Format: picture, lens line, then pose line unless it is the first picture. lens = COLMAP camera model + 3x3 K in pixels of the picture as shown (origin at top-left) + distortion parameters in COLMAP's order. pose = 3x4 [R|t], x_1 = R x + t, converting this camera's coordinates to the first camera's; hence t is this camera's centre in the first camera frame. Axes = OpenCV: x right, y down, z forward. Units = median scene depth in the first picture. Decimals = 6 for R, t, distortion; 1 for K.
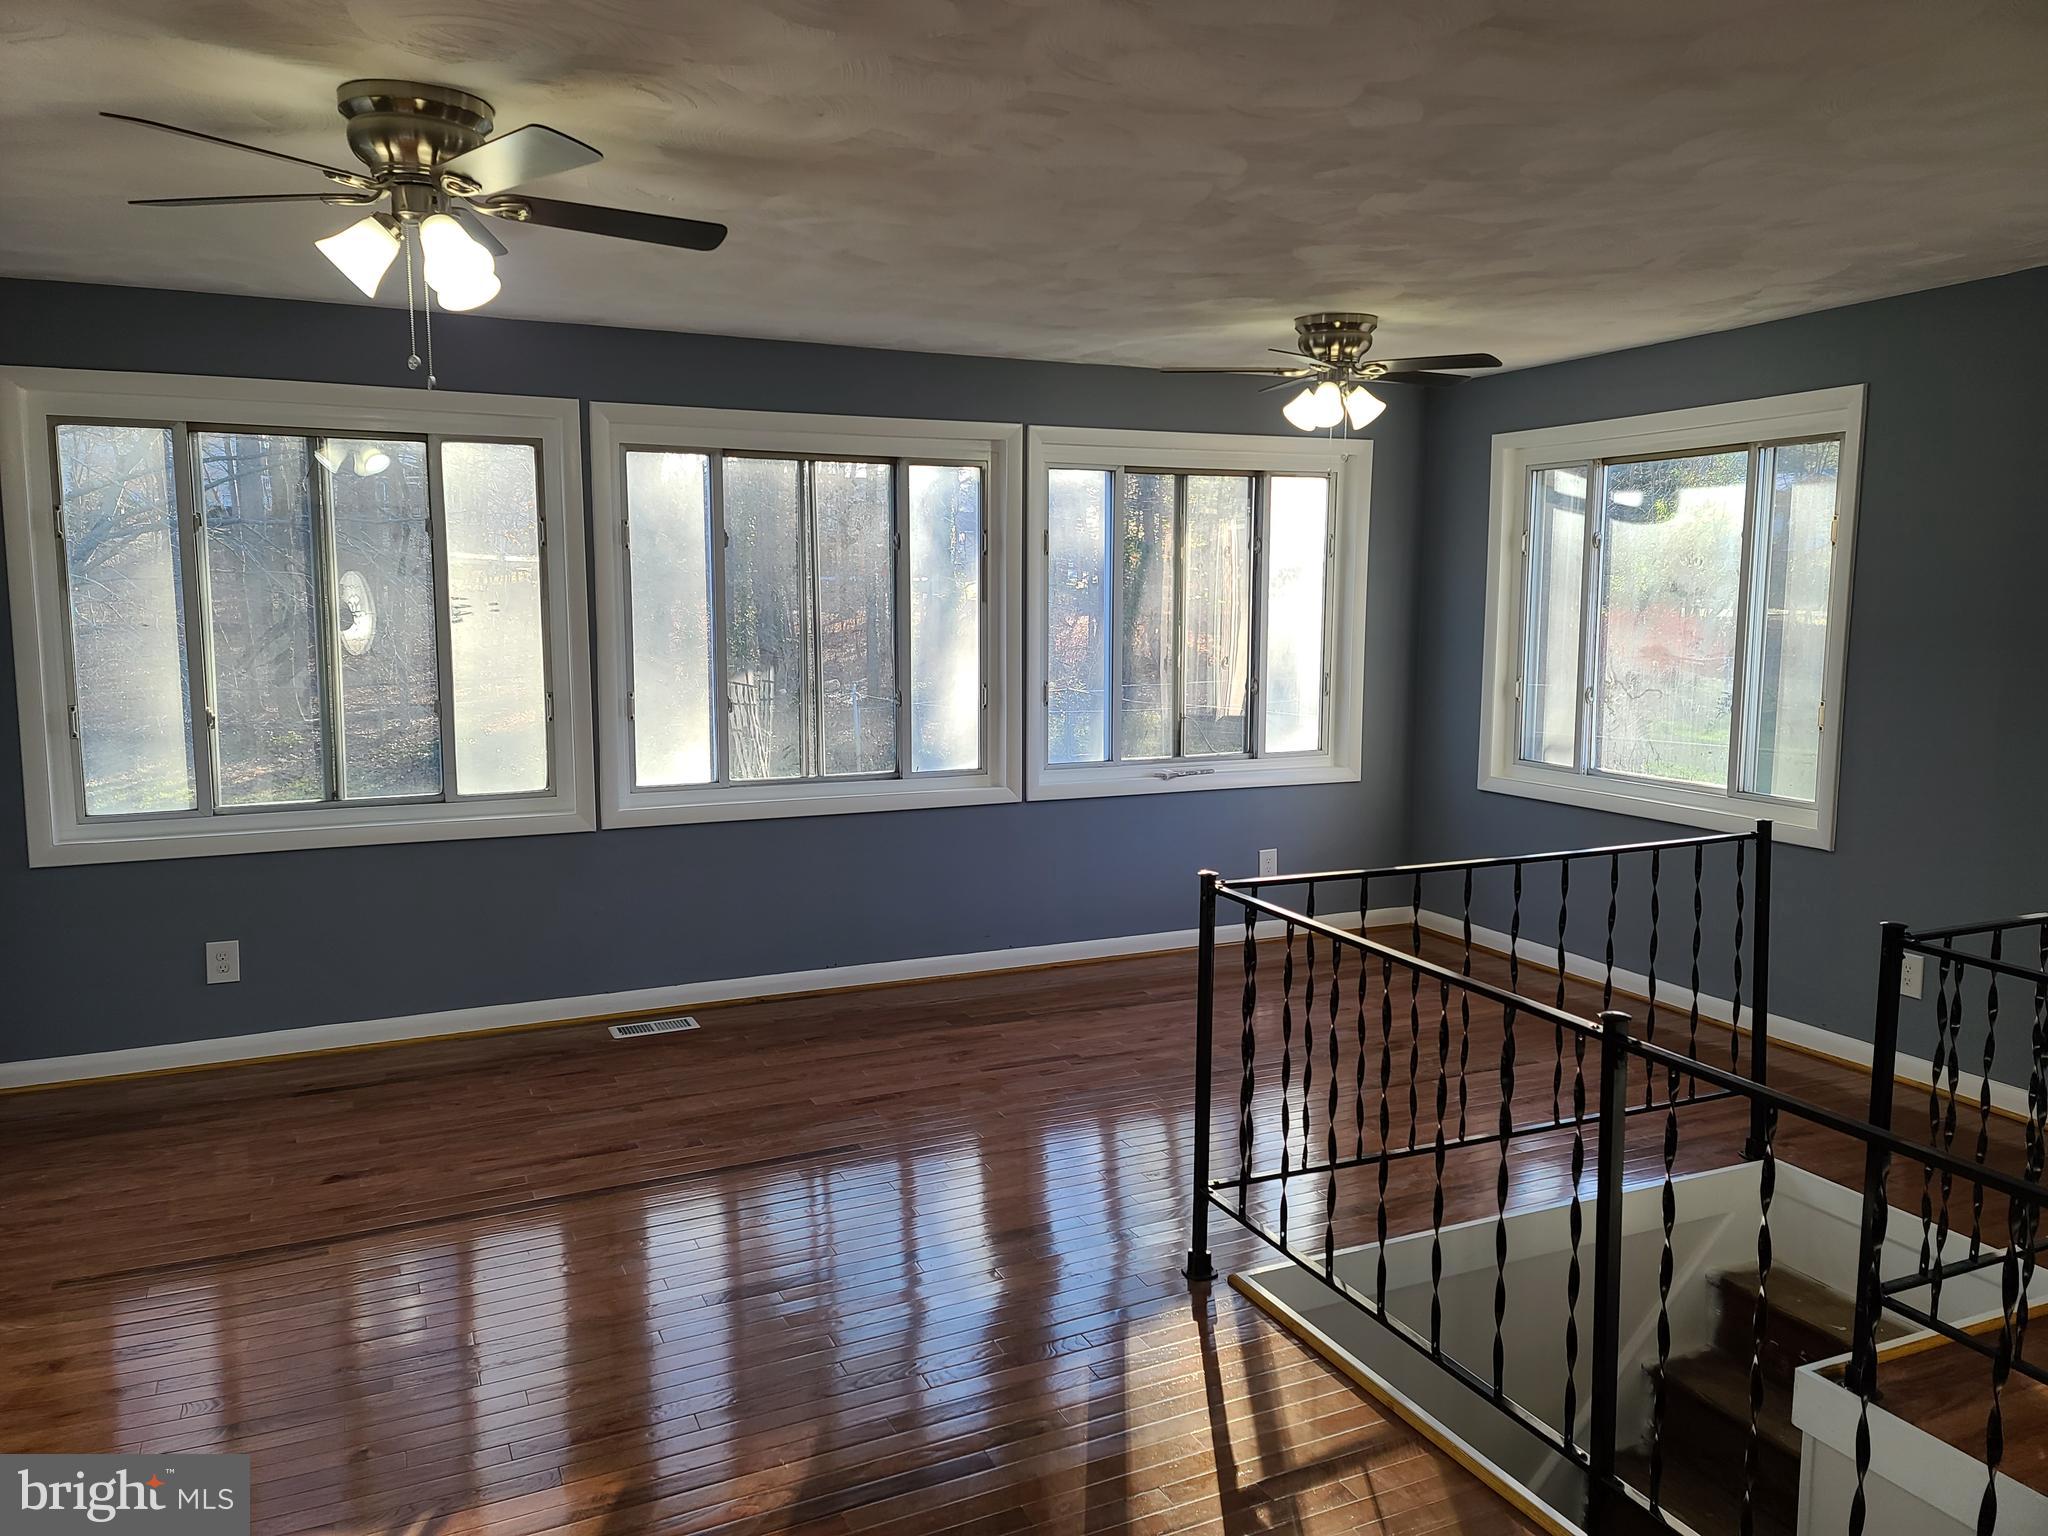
lens RADIAL K [[1480.1, 0, 1015.0], [0, 1480.1, 754.5], [0, 0, 1]] dist [0.085401, -0.066106]
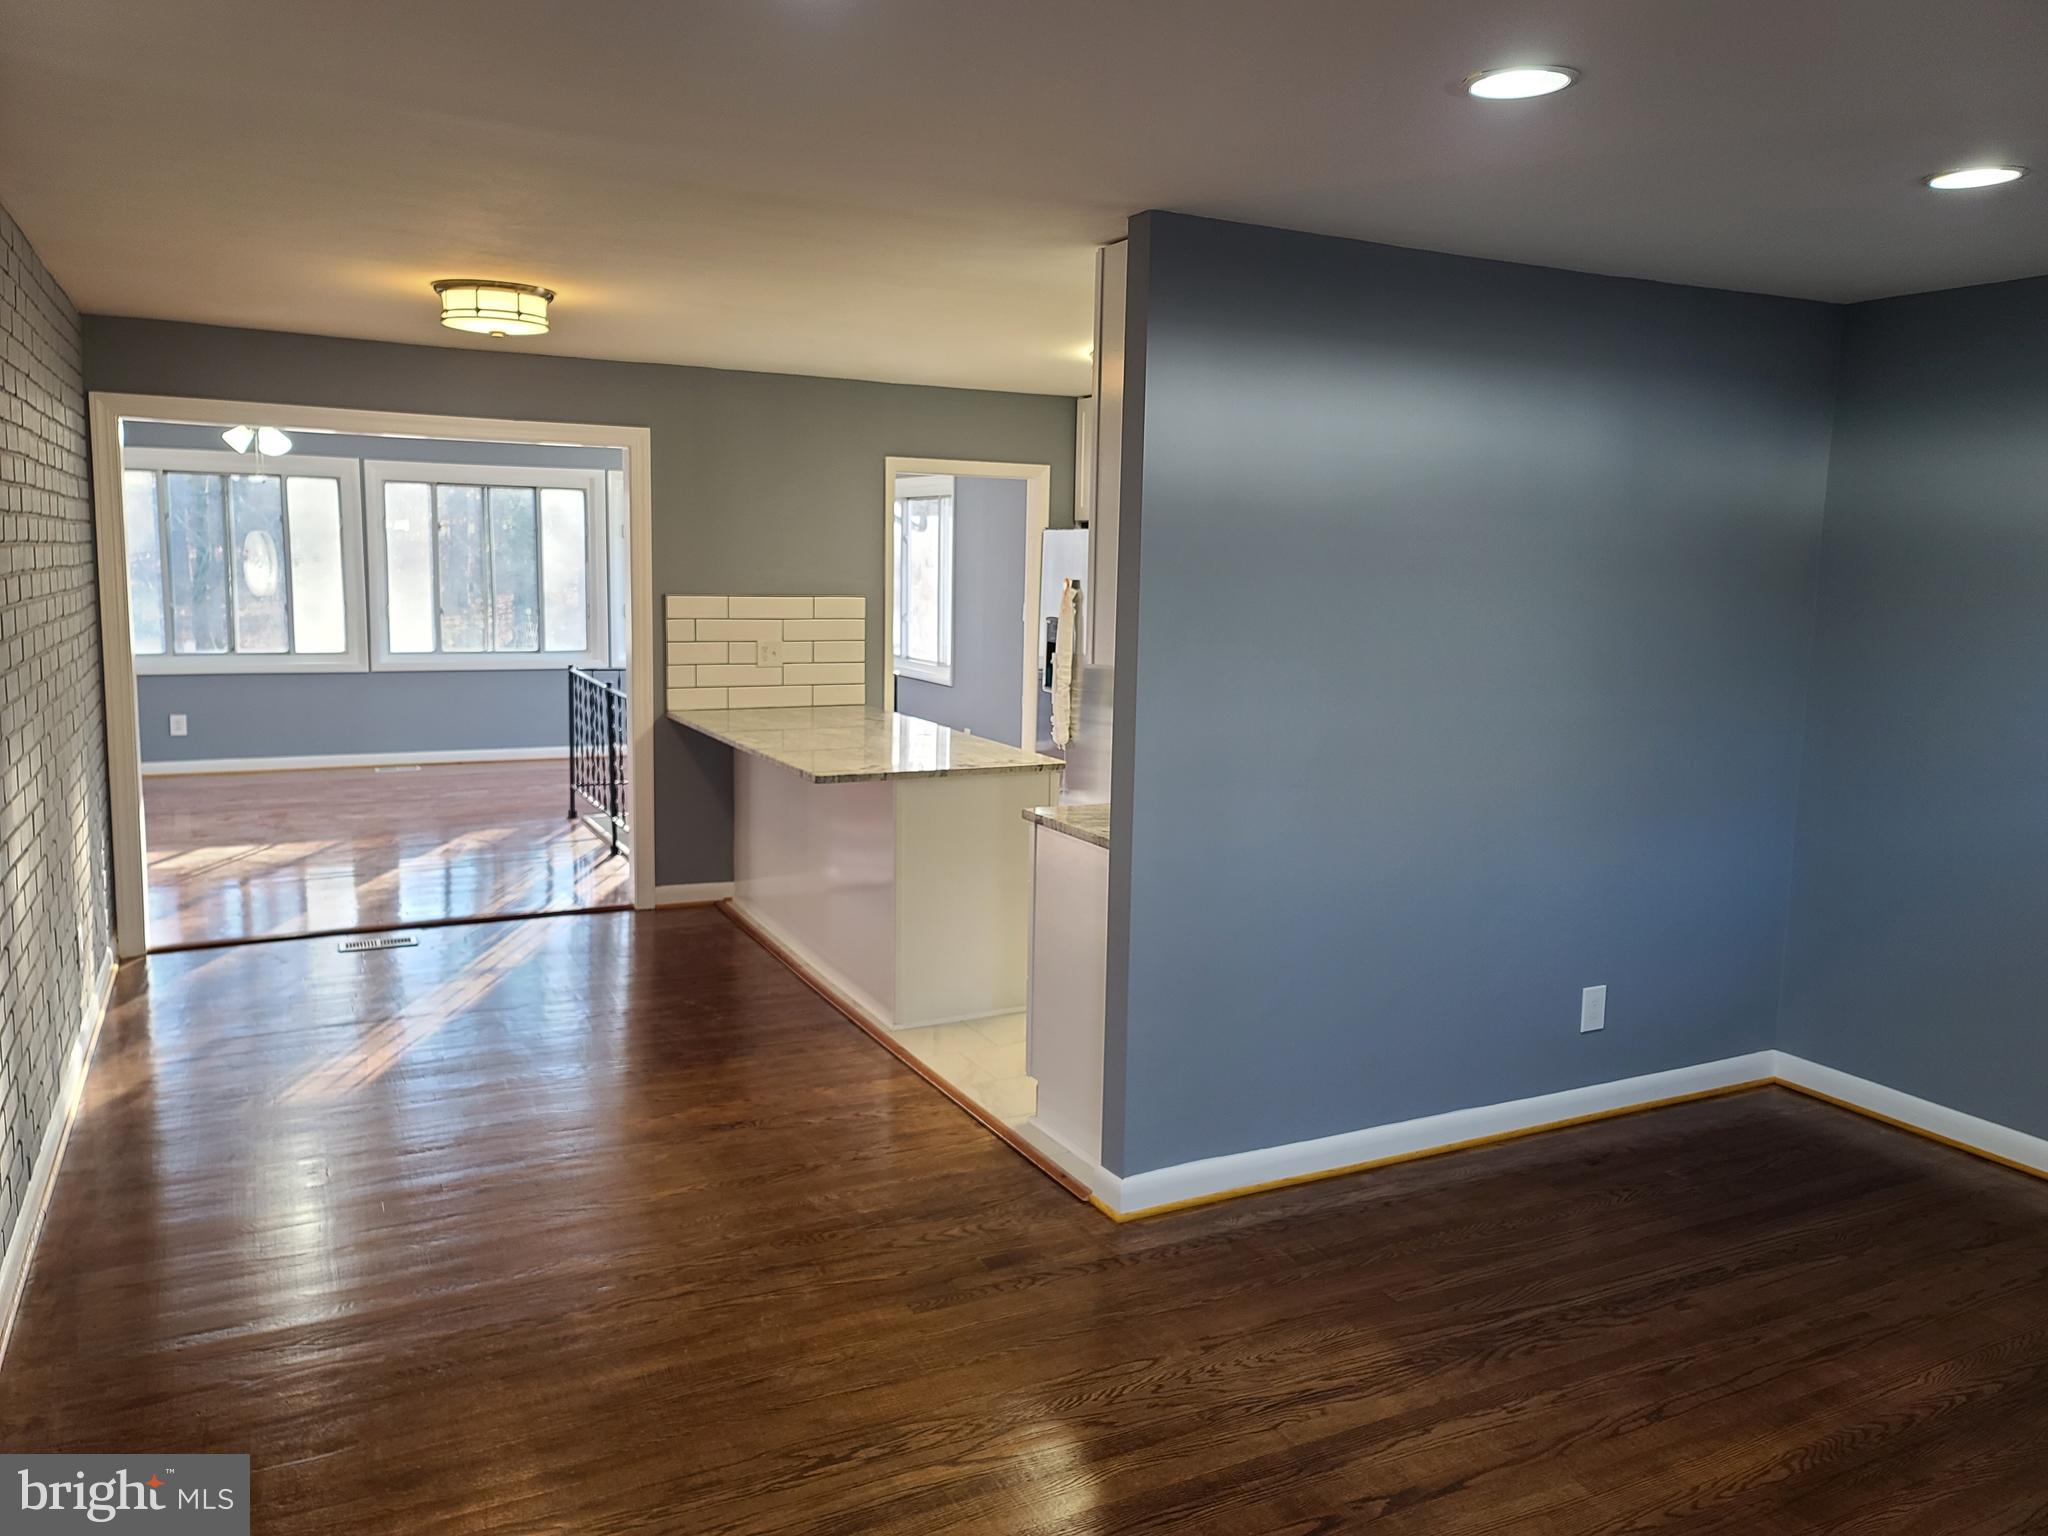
lens RADIAL K [[1480.1, 0, 1051.4], [0, 1480.1, 742.8], [0, 0, 1]] dist [0.085401, -0.066106]
pose [[0.998022, 0.010315, 0.062006, 0.518756], [-0.010955, 0.999890, 0.009995, 0.117787], [-0.061896, -0.010655, 0.998026, -1.092738]]
